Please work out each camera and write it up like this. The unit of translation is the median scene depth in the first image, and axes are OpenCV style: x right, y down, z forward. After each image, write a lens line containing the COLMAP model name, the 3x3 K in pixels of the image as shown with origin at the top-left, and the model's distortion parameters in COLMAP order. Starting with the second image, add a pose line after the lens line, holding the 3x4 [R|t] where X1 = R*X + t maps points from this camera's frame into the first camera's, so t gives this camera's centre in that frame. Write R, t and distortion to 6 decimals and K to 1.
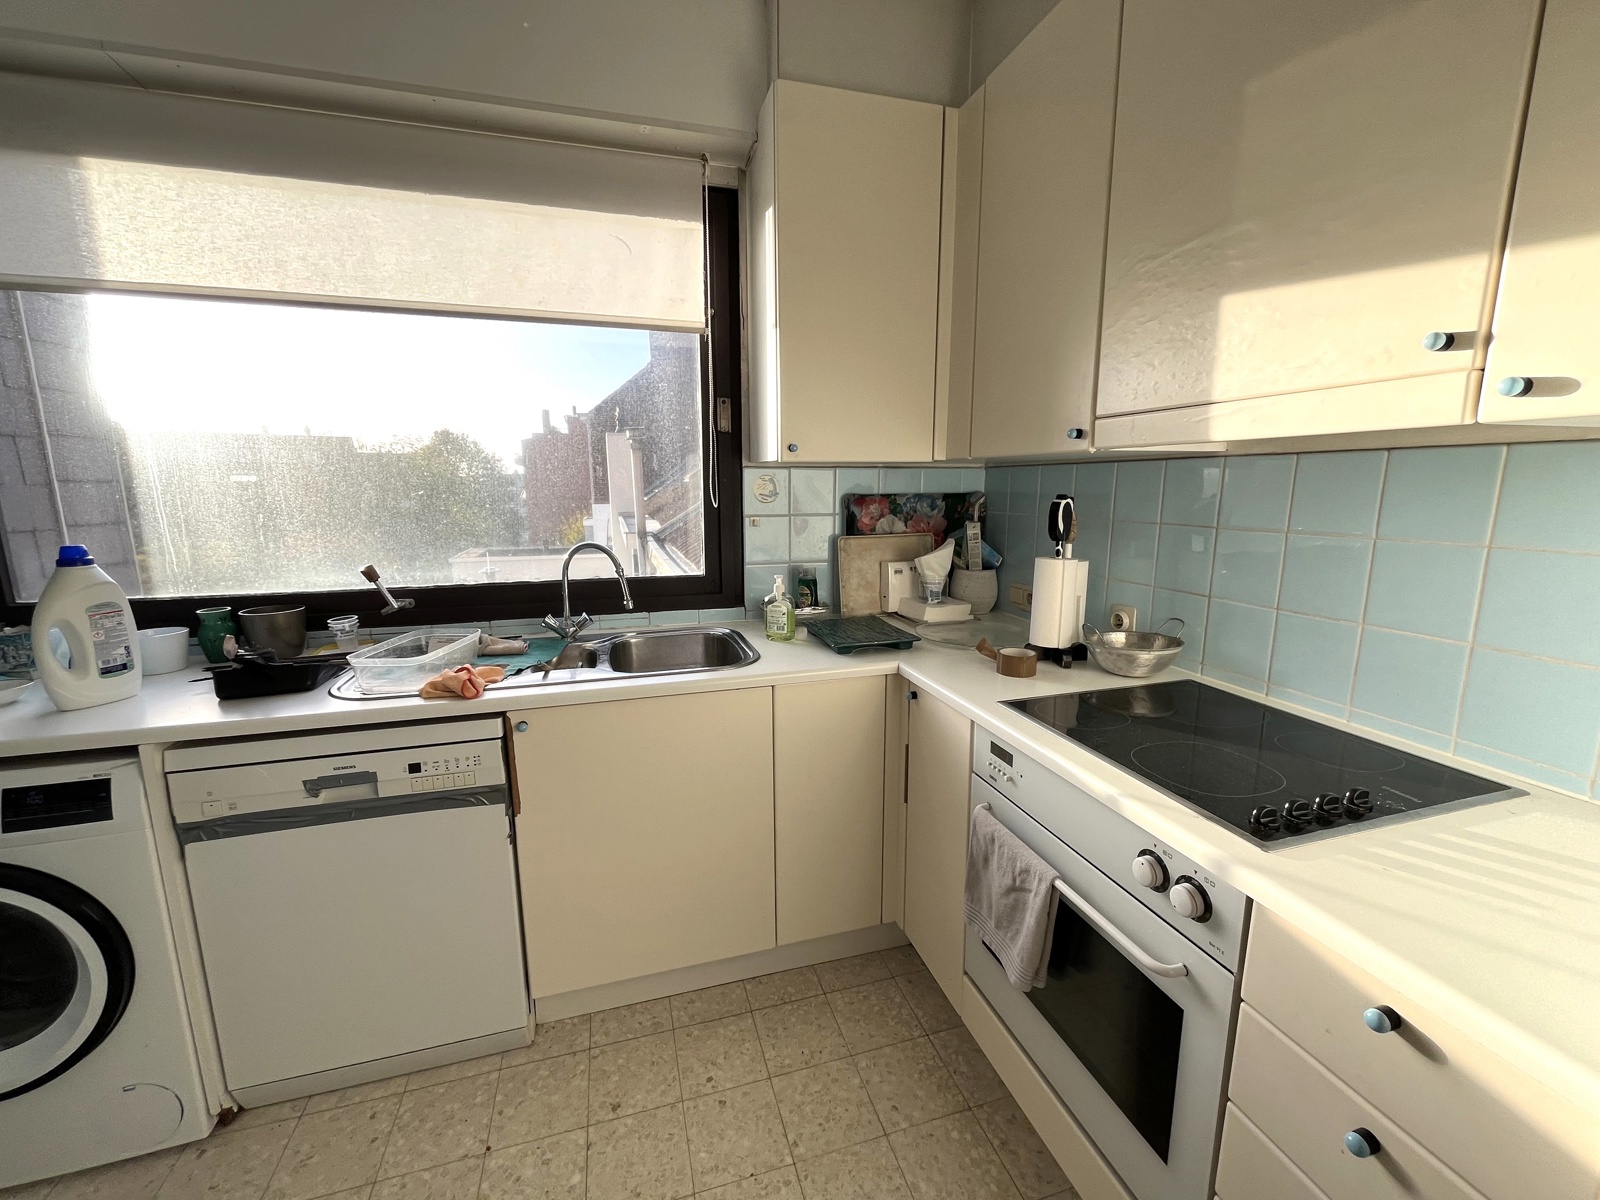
lens RADIAL K [[647.1, 0, 802.8], [0, 647.1, 600.6], [0, 0, 1]] dist [-0.006170, 0.001101]
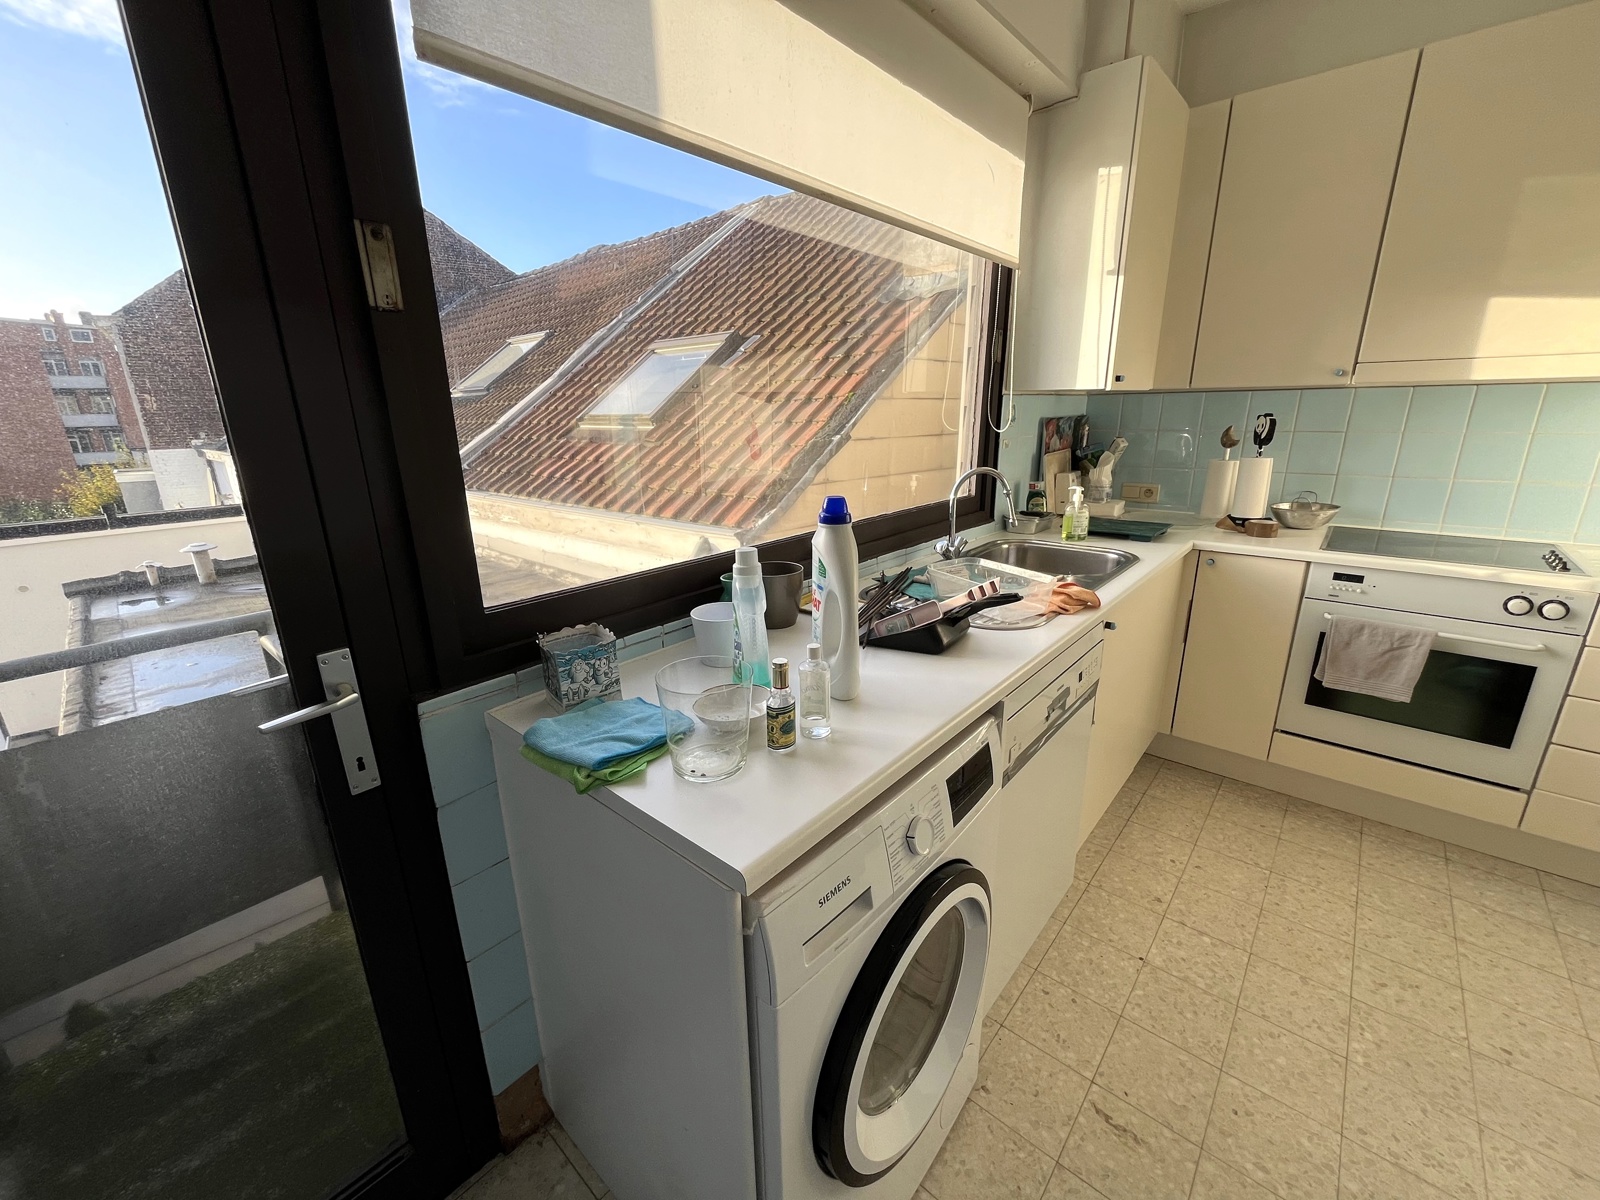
lens RADIAL K [[647.1, 0, 801.9], [0, 647.1, 597.9], [0, 0, 1]] dist [-0.006170, 0.001101]
pose [[0.846641, -0.163256, 0.506504, -1.539303], [0.110579, 0.984977, 0.132640, -0.071882], [-0.520549, -0.056289, 0.851974, 0.315095]]
